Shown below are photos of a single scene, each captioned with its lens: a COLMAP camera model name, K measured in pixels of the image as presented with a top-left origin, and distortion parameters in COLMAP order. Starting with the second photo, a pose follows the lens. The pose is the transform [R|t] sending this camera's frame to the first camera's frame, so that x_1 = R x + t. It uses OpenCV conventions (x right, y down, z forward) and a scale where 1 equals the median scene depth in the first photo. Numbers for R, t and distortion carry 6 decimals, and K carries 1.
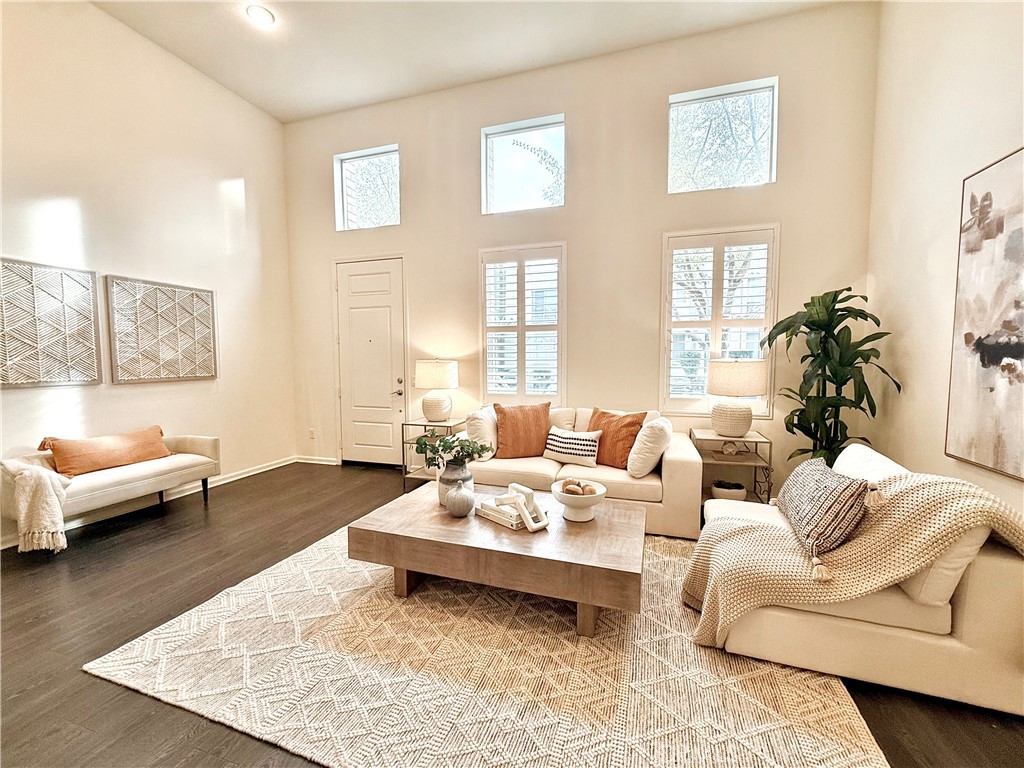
lens RADIAL K [[415.3, 0, 512.0], [0, 415.3, 384.0], [0, 0, 1]] dist [-0.000661, -0.000118]
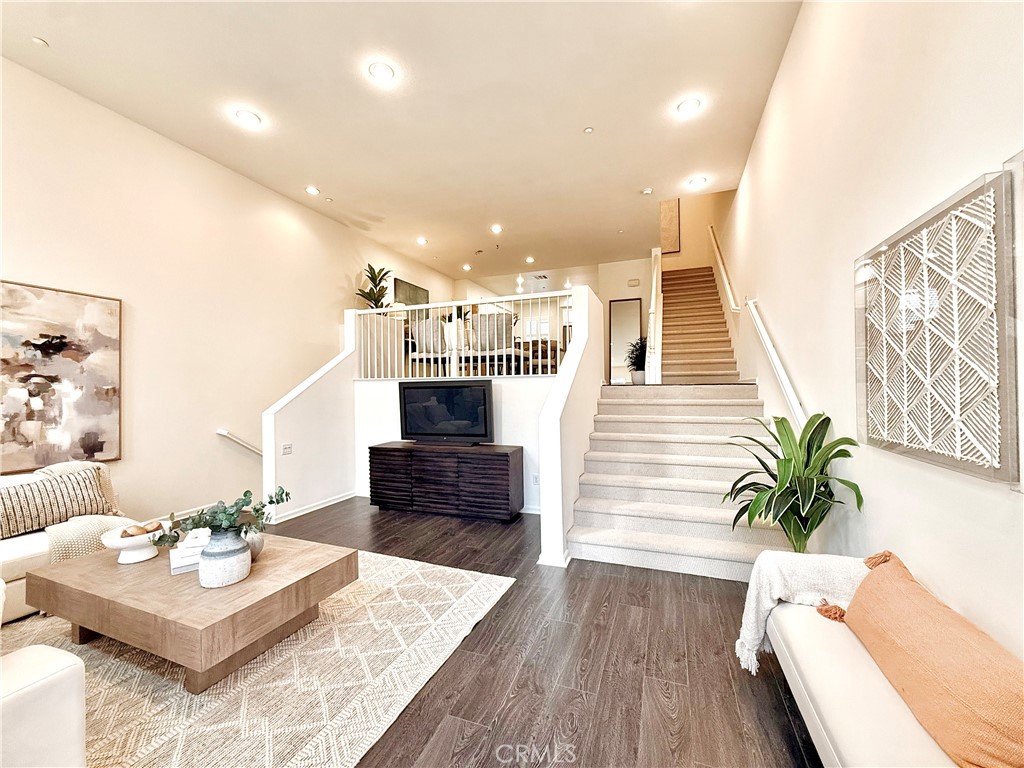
lens RADIAL K [[415.3, 0, 512.0], [0, 415.3, 384.0], [0, 0, 1]] dist [-0.000661, -0.000118]
pose [[-0.998366, 0.012913, 0.055669, -0.883116], [0.016190, 0.998137, 0.058828, -0.168961], [-0.054805, 0.059633, -0.996715, 2.076268]]
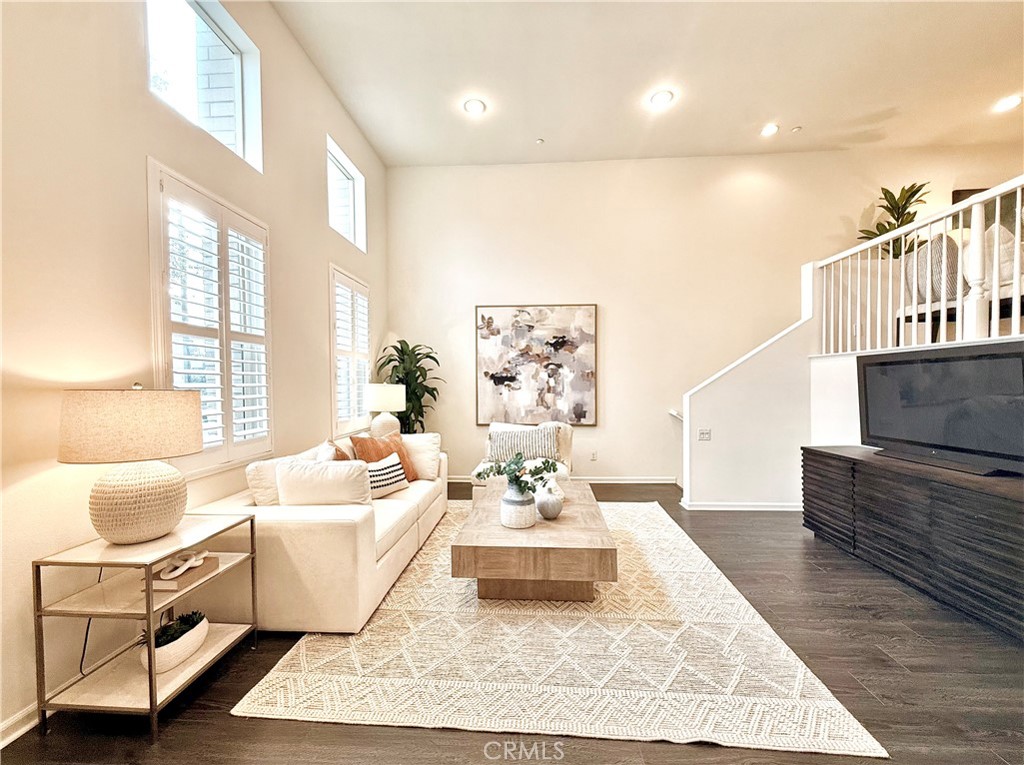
lens RADIAL K [[416.5, 0, 509.2], [0, 416.5, 393.5], [0, 0, 1]] dist [0.001065, 0.000028]
pose [[-0.240734, -0.018615, 0.970413, -1.276769], [0.075016, 0.996468, 0.037725, -0.076846], [-0.967688, 0.081878, -0.238487, 1.444595]]
